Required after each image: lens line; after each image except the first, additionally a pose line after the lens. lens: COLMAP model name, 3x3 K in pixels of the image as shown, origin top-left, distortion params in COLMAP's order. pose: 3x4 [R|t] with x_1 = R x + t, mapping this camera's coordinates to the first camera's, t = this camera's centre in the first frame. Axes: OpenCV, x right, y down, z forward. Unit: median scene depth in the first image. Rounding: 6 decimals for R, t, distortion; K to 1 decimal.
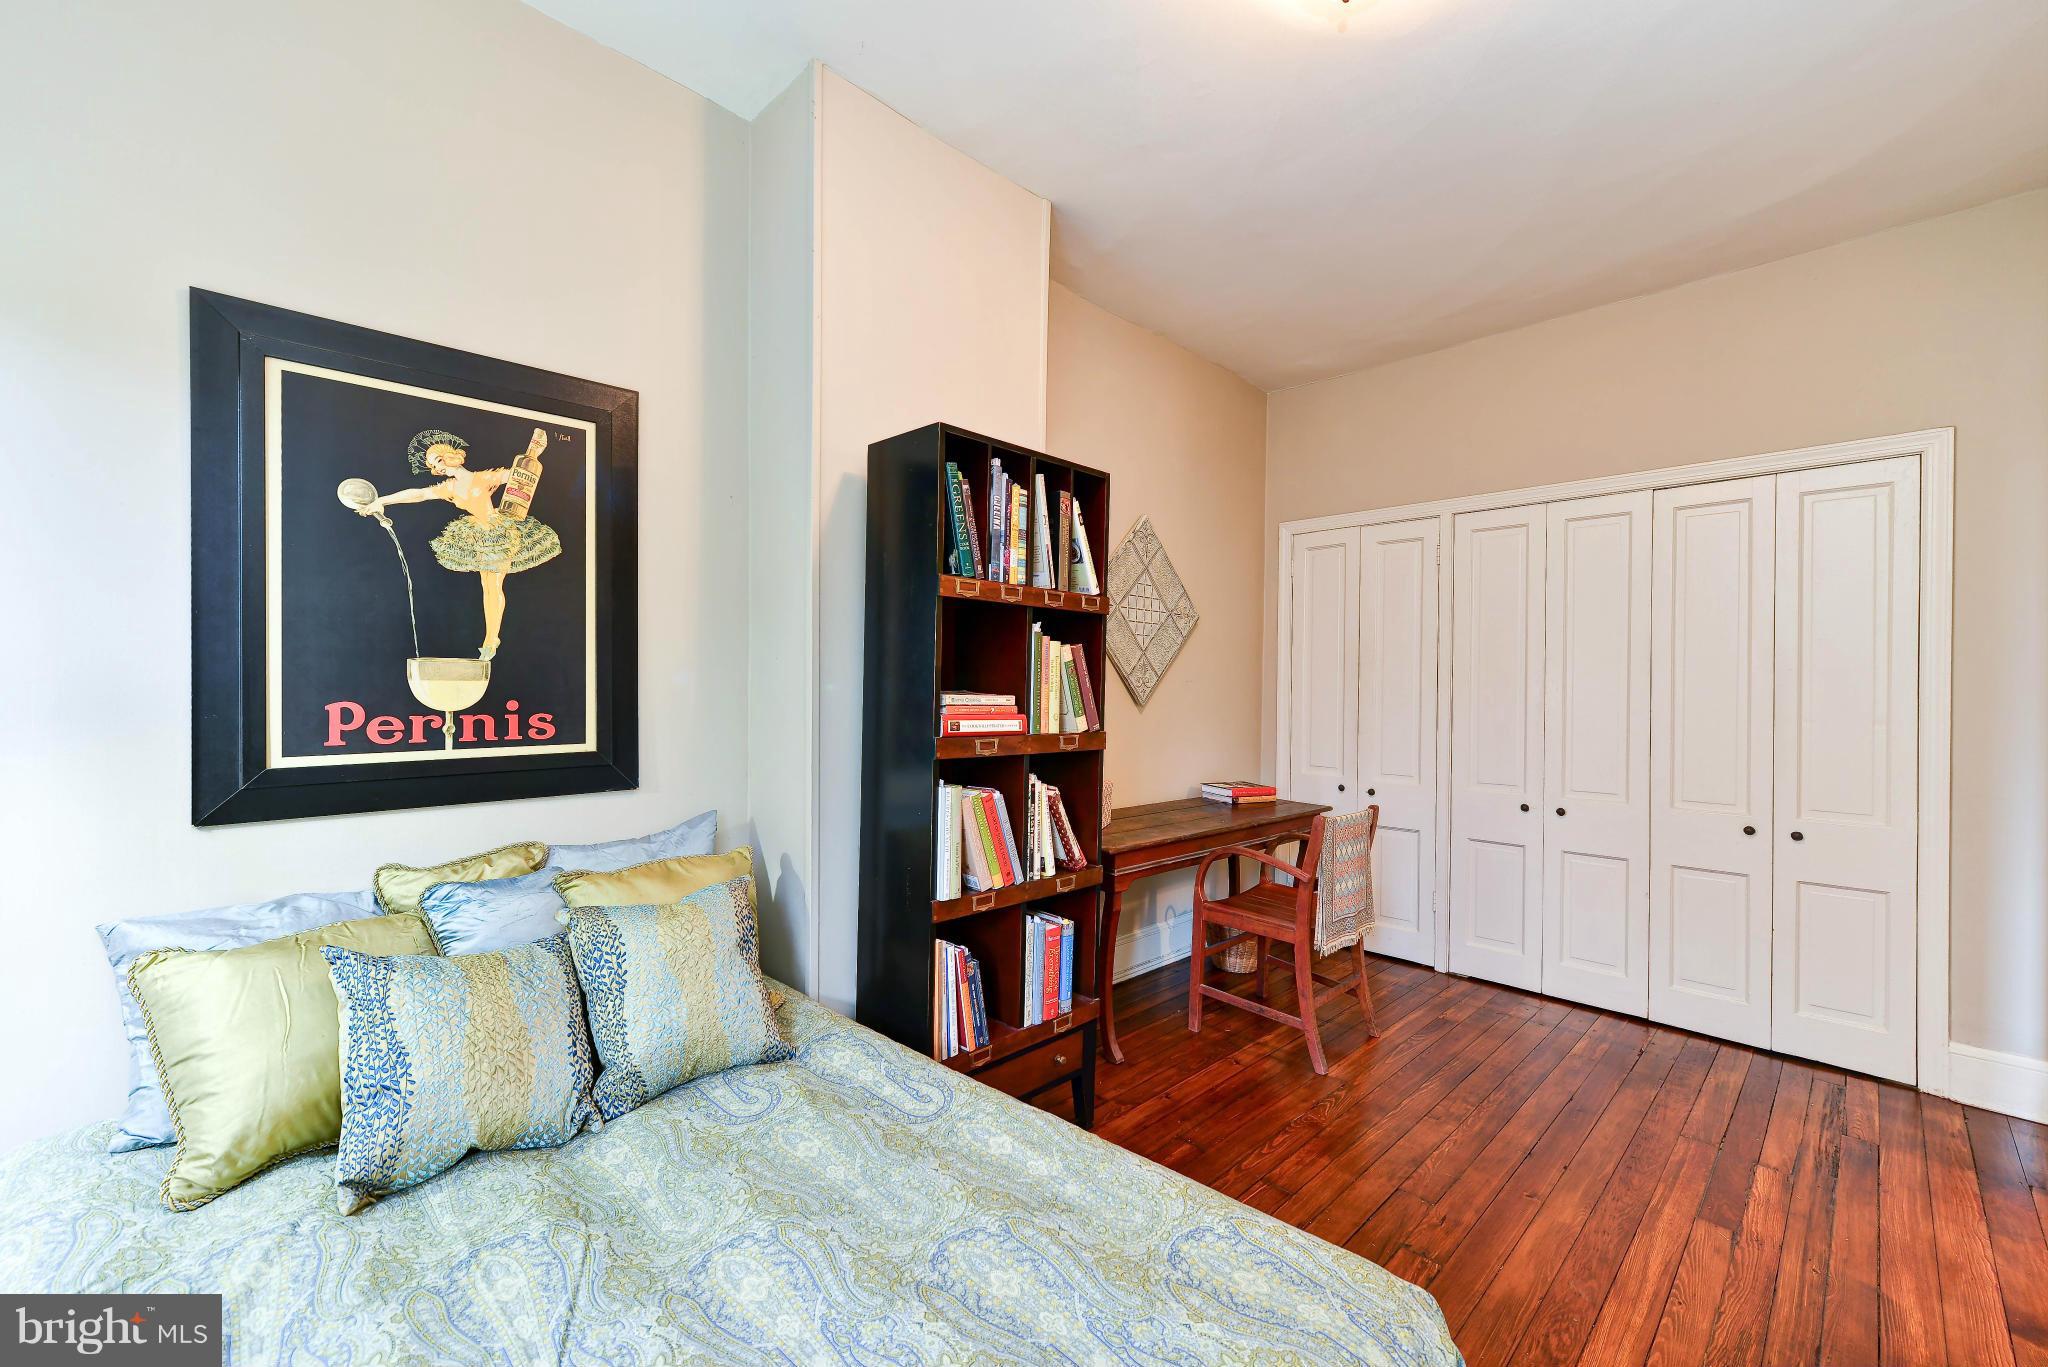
lens RADIAL K [[832.6, 0, 1020.3], [0, 832.6, 697.2], [0, 0, 1]] dist [0.001220, 0.000241]
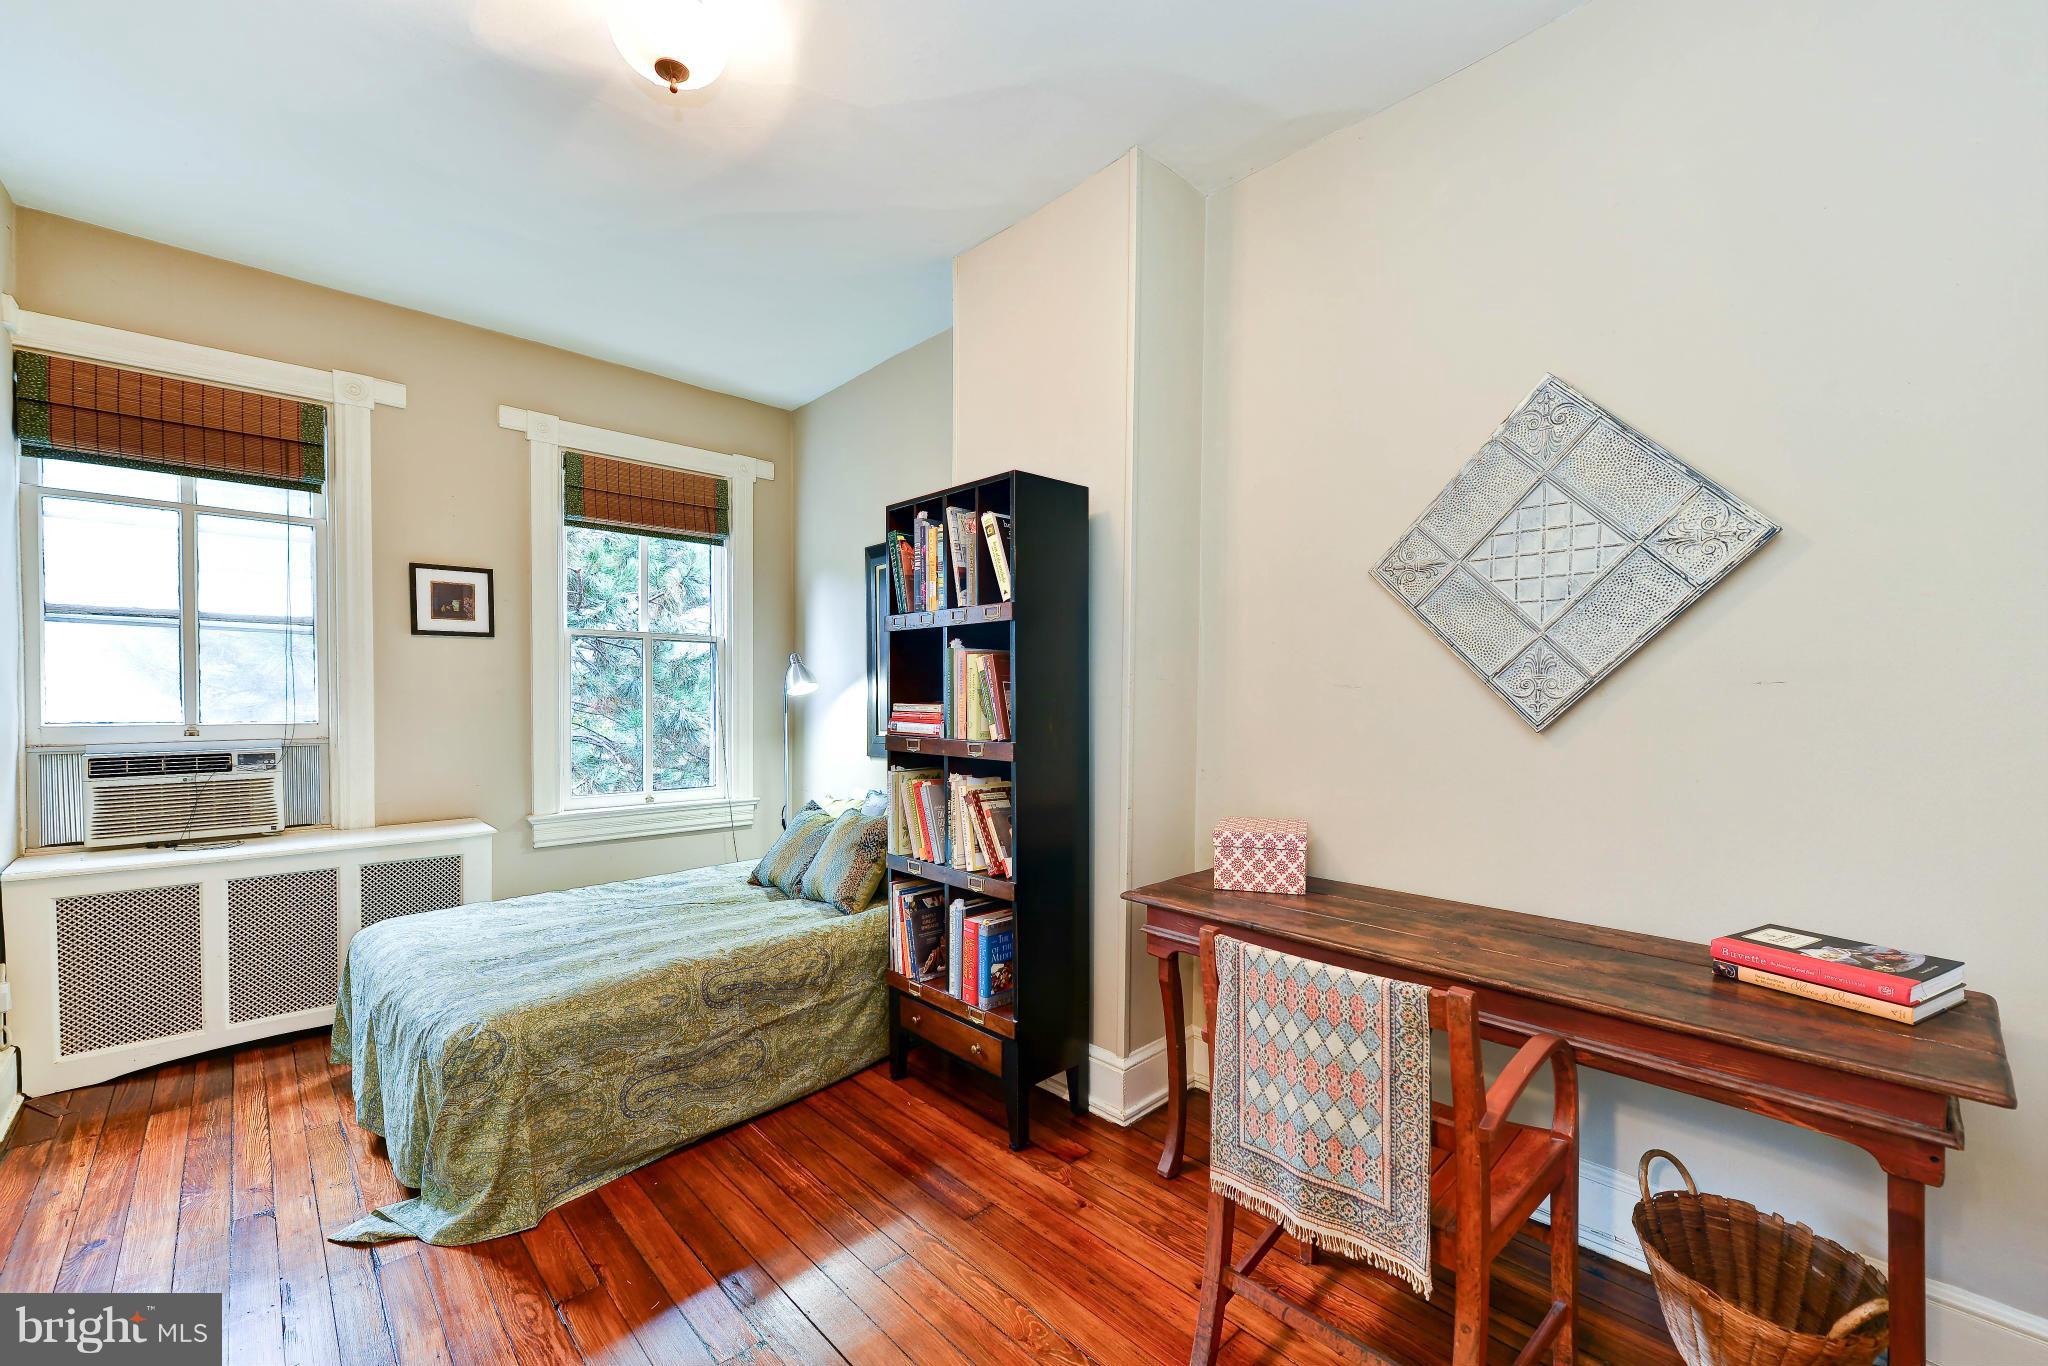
lens RADIAL K [[832.6, 0, 1020.3], [0, 832.6, 696.7], [0, 0, 1]] dist [0.001220, 0.000241]
pose [[-0.008502, 0.003067, -0.999959, 1.132051], [-0.007436, 0.999967, 0.003131, -0.017330], [0.999936, 0.007462, -0.008479, 1.085880]]
